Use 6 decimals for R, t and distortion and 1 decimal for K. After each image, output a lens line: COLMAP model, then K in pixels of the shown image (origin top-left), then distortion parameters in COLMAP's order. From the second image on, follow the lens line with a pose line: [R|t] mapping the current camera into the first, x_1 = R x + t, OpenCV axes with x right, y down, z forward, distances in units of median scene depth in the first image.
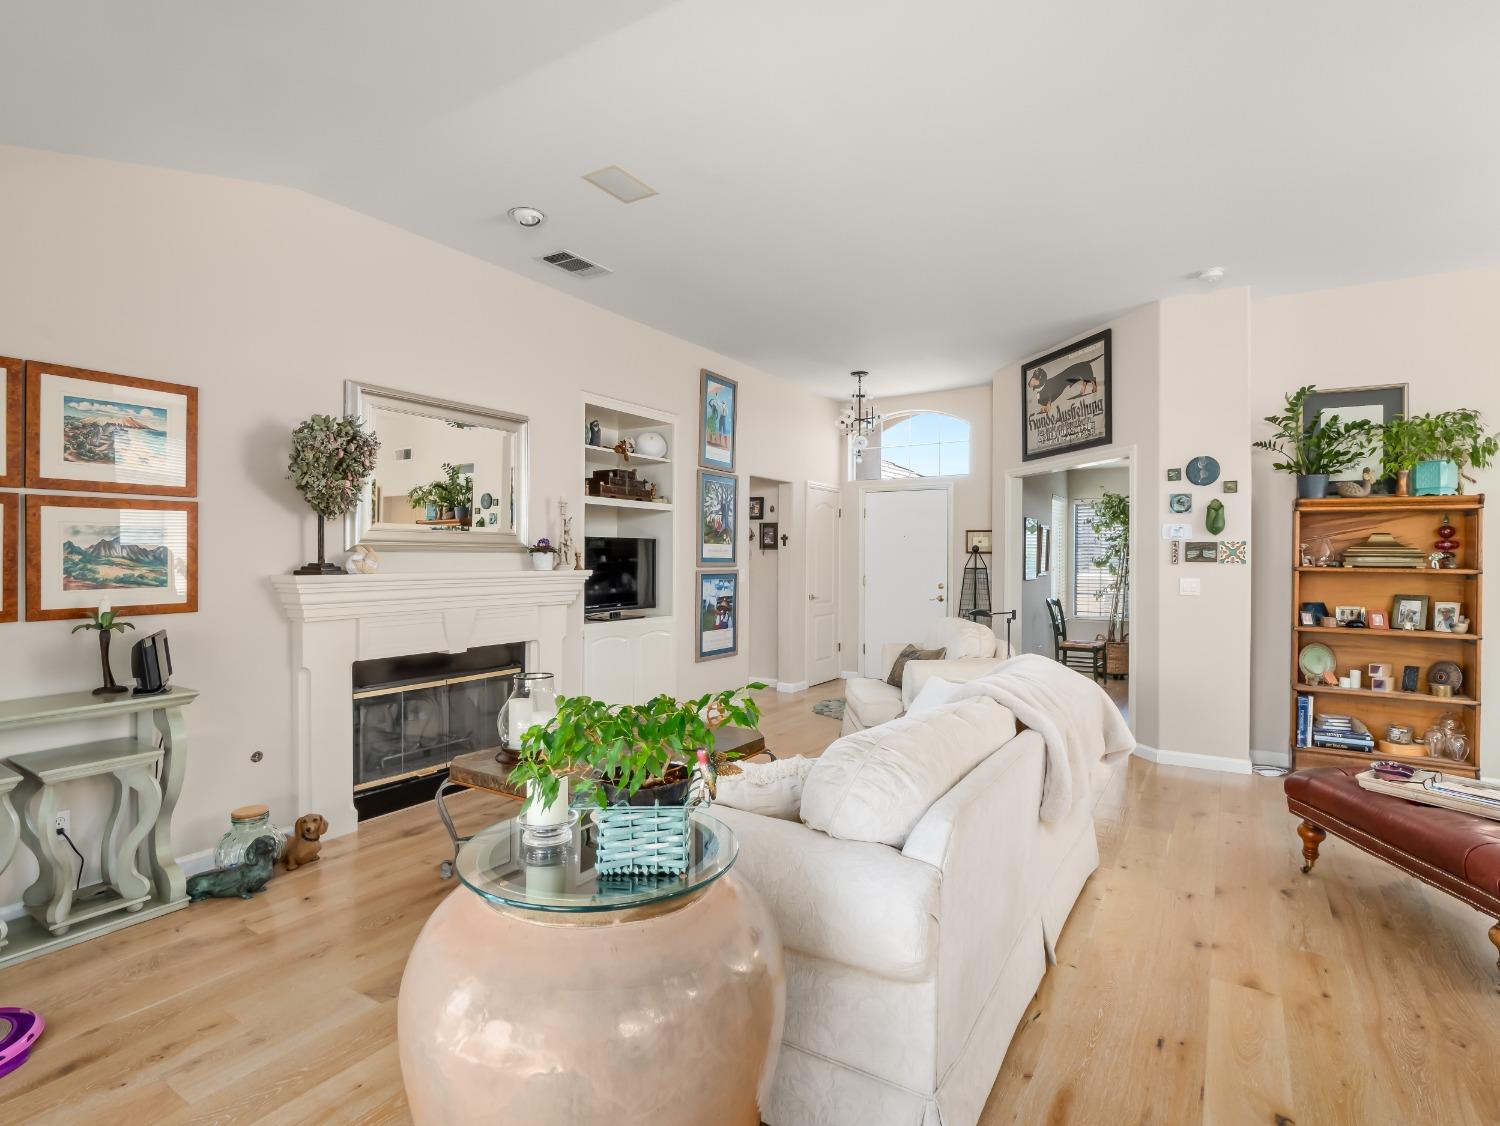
lens RADIAL K [[759.0, 0, 749.8], [0, 759.0, 558.7], [0, 0, 1]] dist [-0.011516, 0.001555]
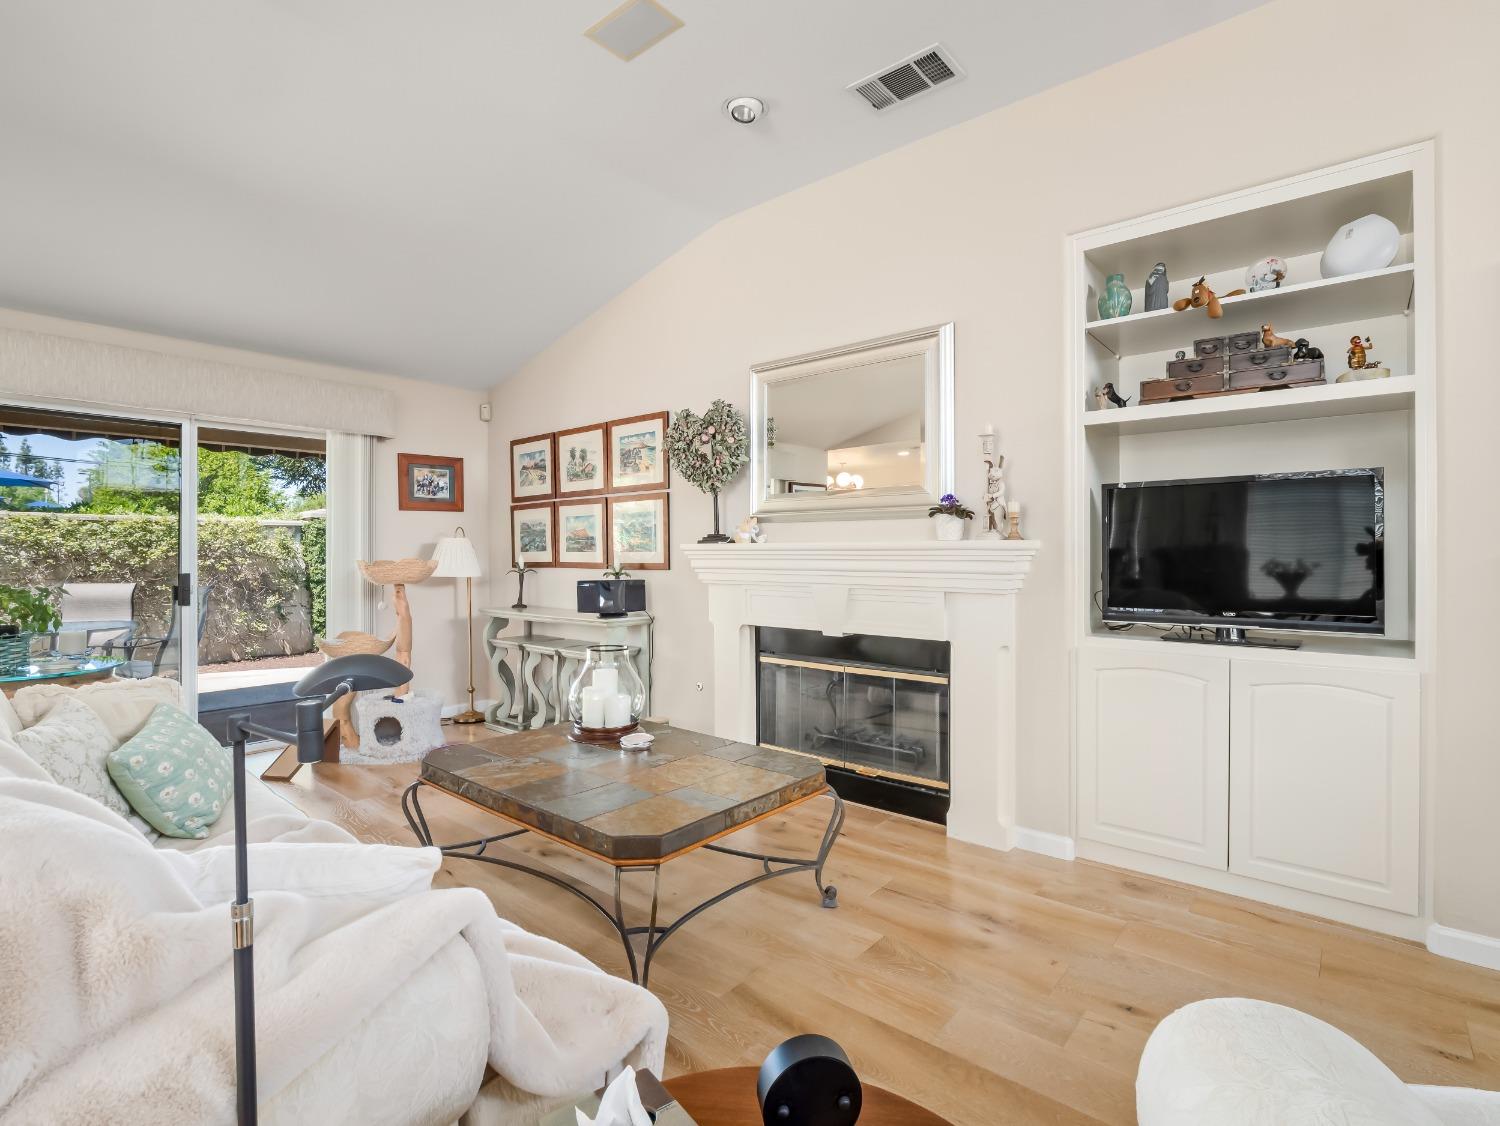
lens RADIAL K [[731.7, 0, 755.2], [0, 731.7, 553.6], [0, 0, 1]] dist [-0.005531, -0.001160]
pose [[-0.133819, -0.004670, -0.990995, 0.553139], [-0.004063, 0.999983, -0.004163, 0.041715], [0.990997, 0.003469, -0.133836, 1.251360]]
